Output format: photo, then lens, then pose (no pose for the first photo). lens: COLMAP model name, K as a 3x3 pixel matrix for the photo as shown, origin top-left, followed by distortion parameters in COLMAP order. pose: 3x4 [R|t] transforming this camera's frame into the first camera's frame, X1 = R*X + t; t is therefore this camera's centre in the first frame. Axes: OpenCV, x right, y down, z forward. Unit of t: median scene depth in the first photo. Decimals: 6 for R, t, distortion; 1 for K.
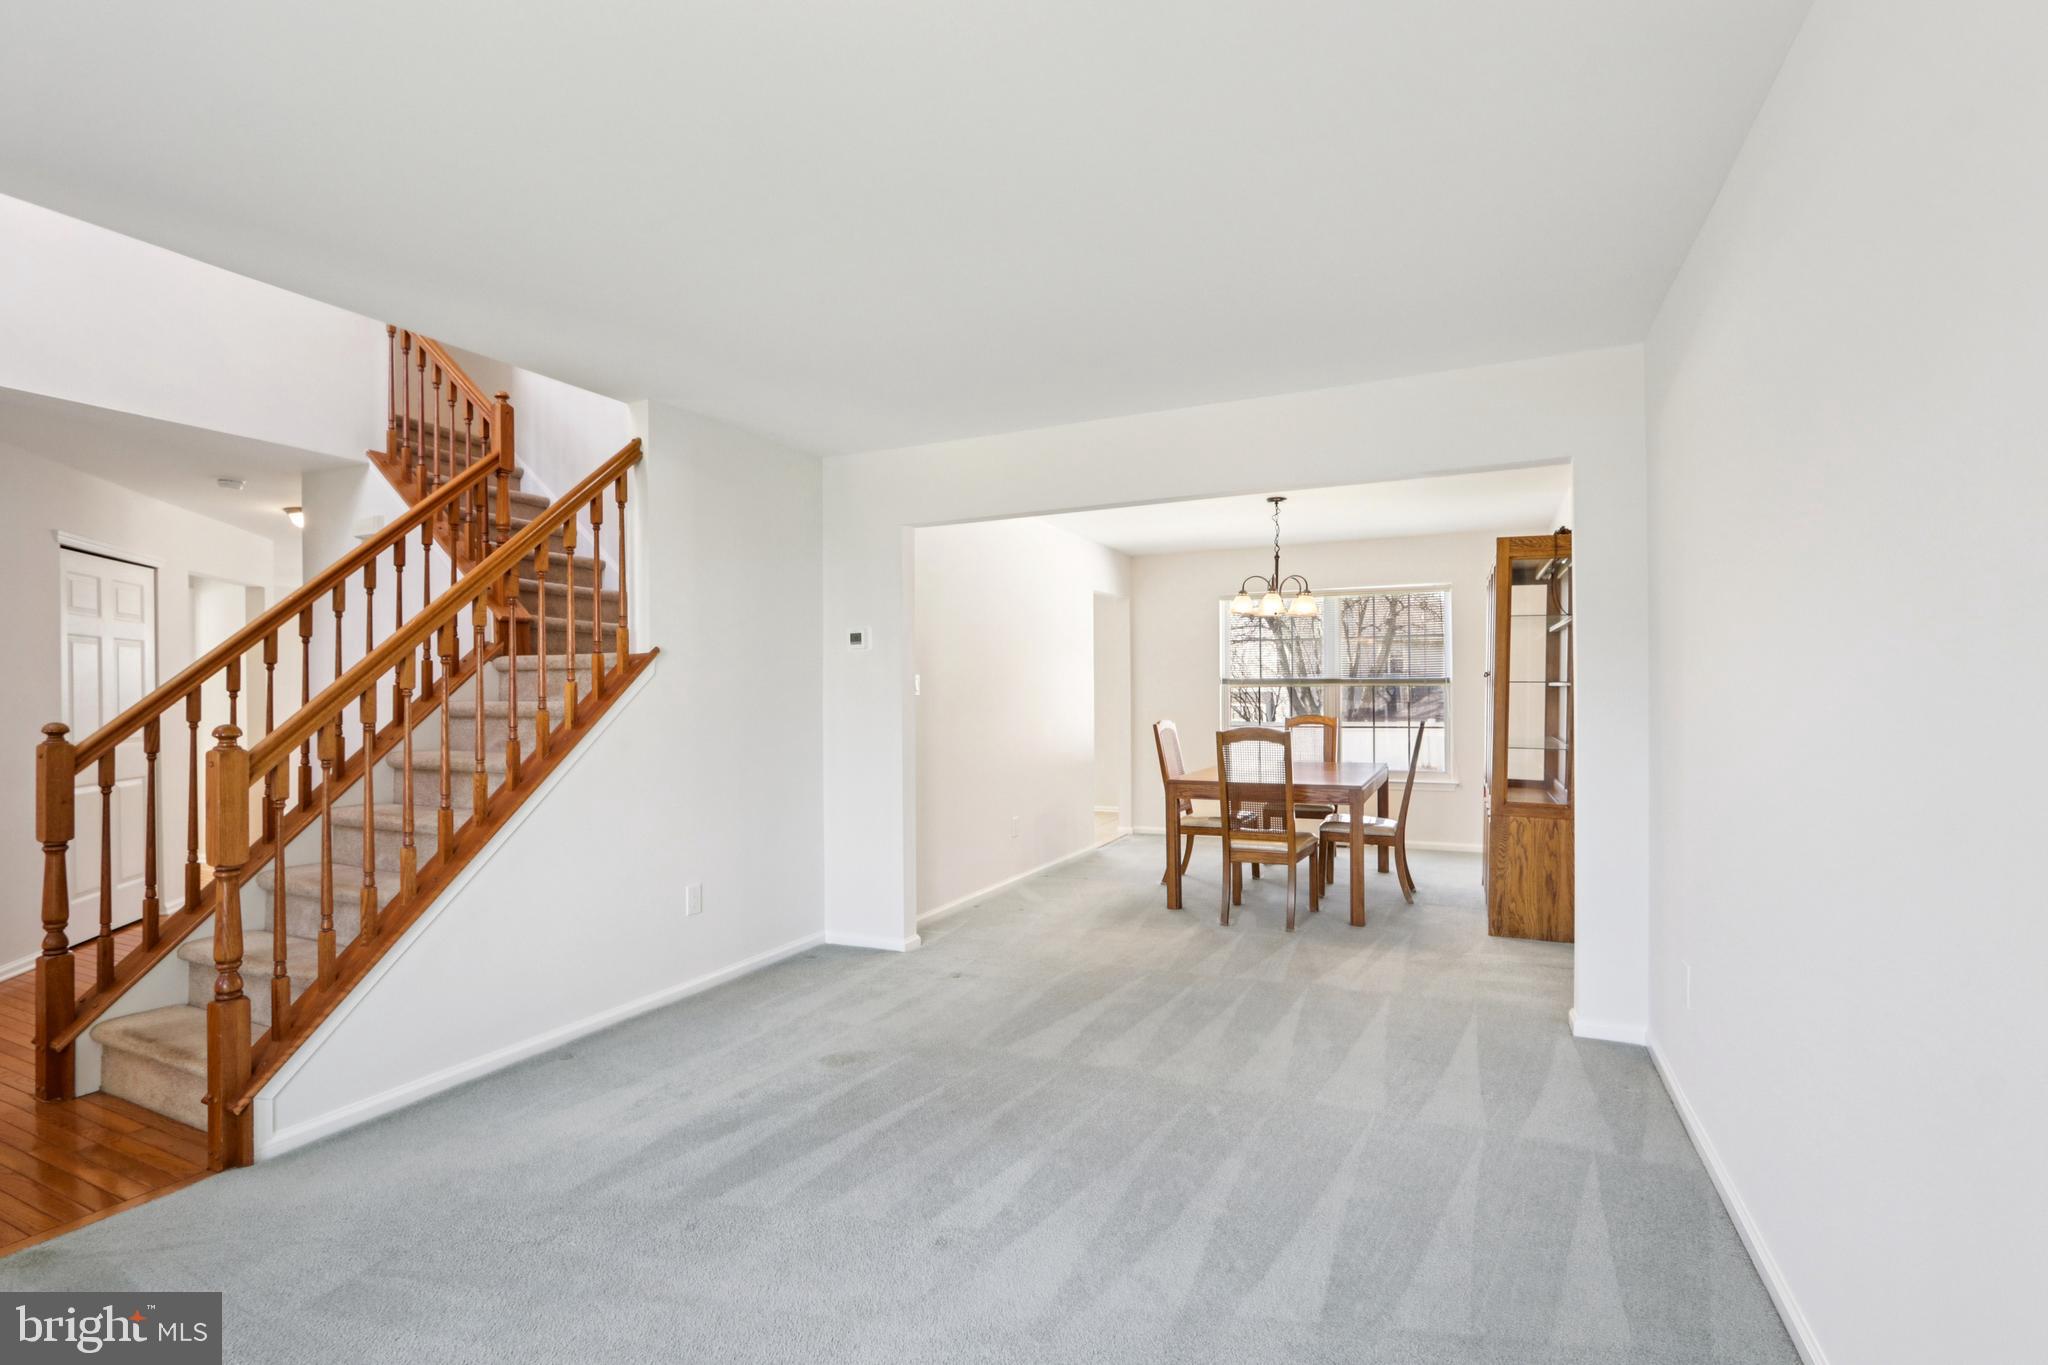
lens RADIAL K [[967.1, 0, 1019.1], [0, 967.1, 704.3], [0, 0, 1]] dist [-0.023201, 0.005976]
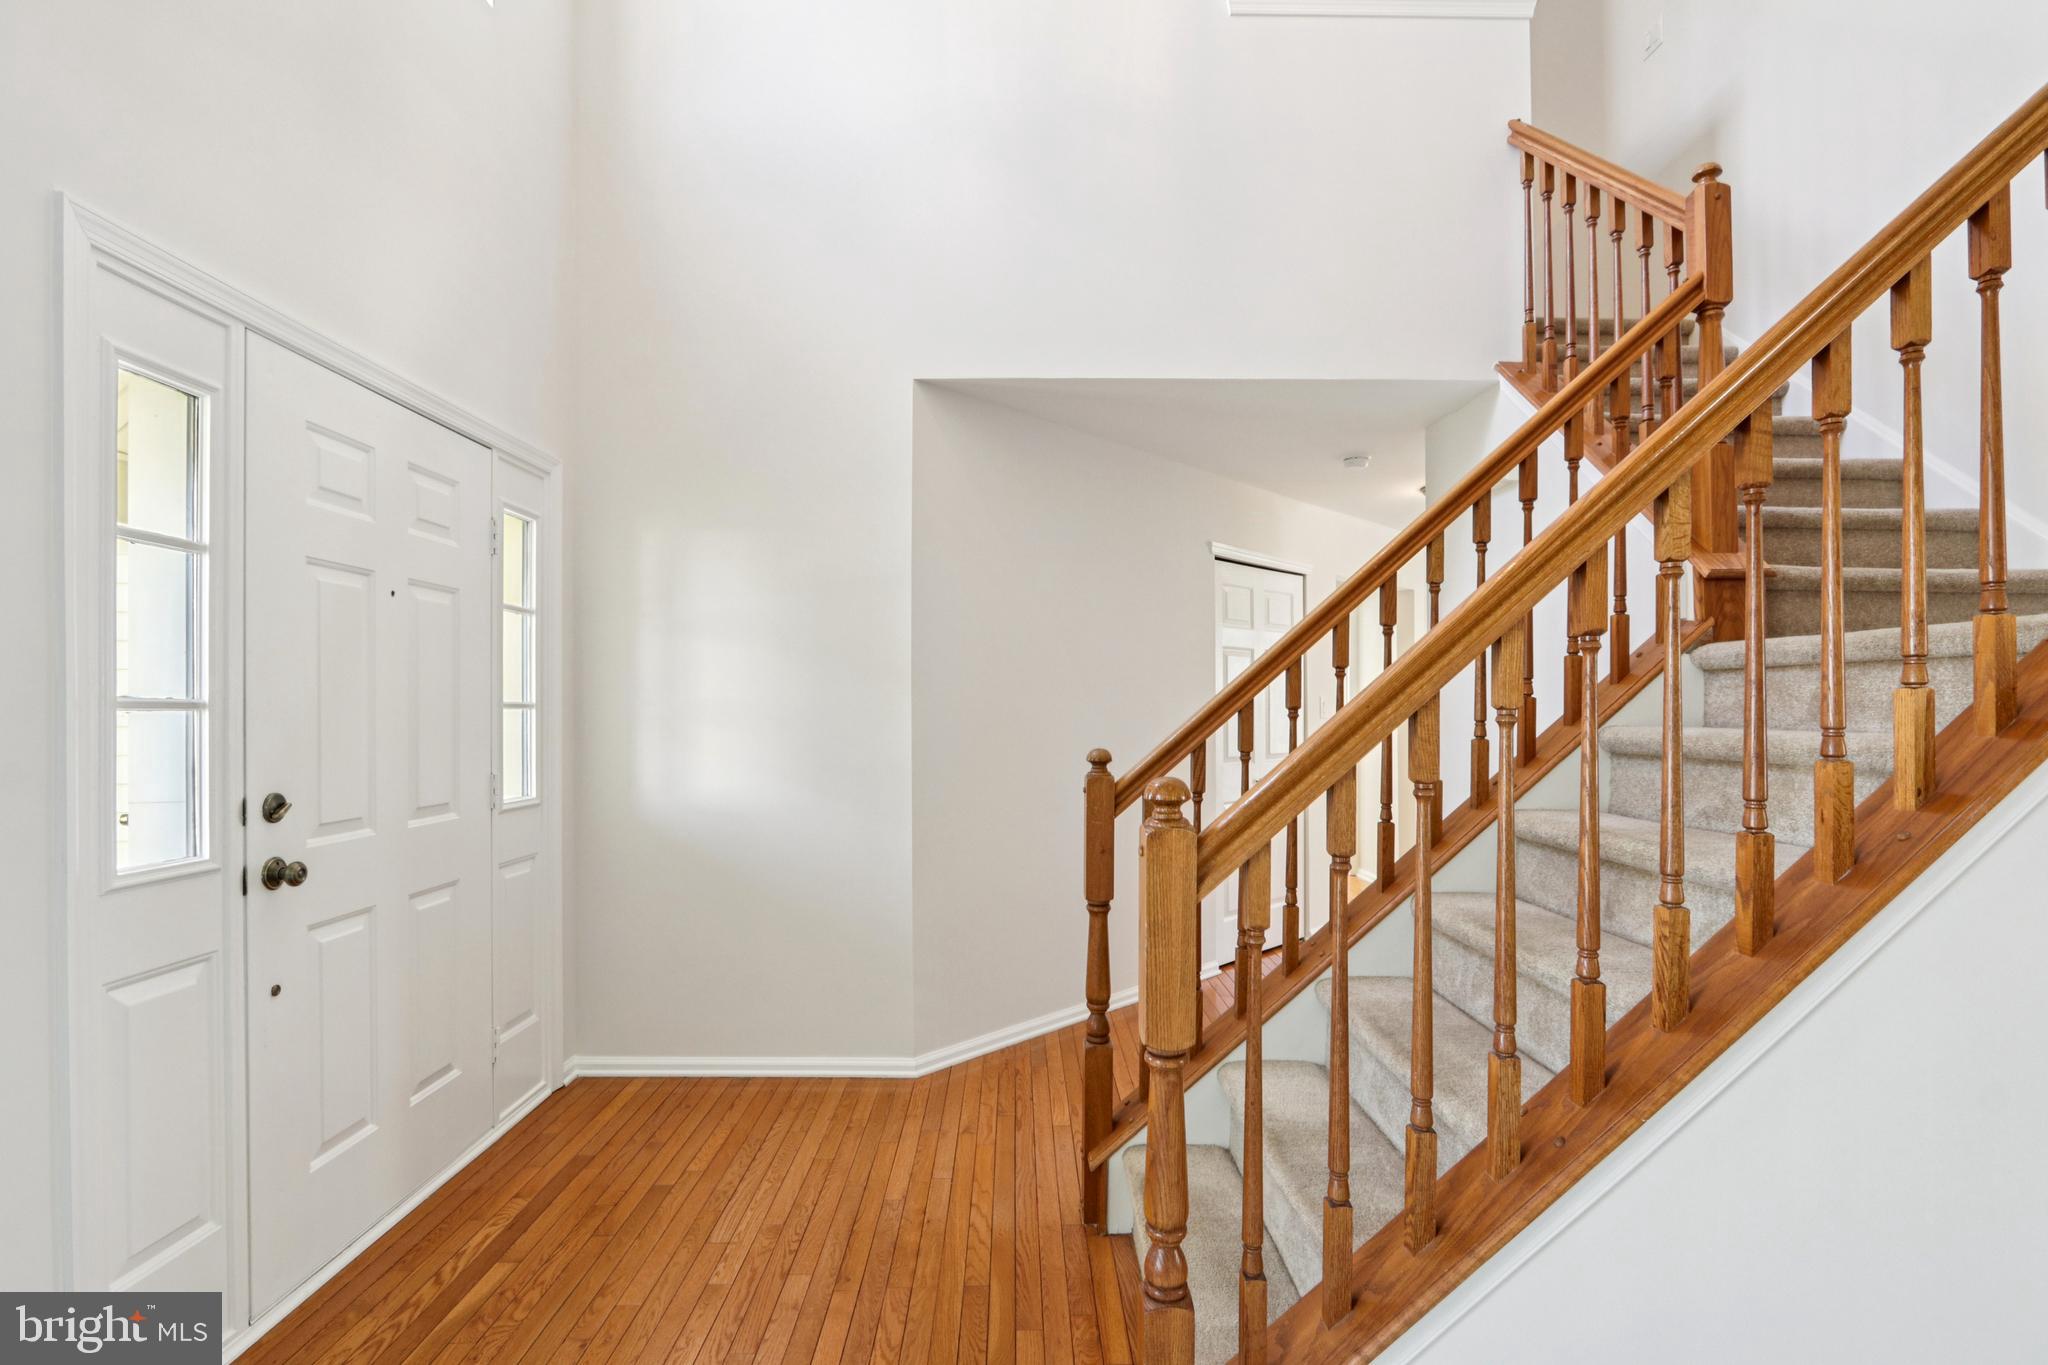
lens RADIAL K [[967.1, 0, 1011.5], [0, 967.1, 702.7], [0, 0, 1]] dist [-0.023201, 0.005976]
pose [[0.447031, -0.002074, -0.894516, -0.263451], [-0.007993, 0.999948, -0.006313, -0.010756], [0.894483, 0.009972, 0.446991, 0.461571]]
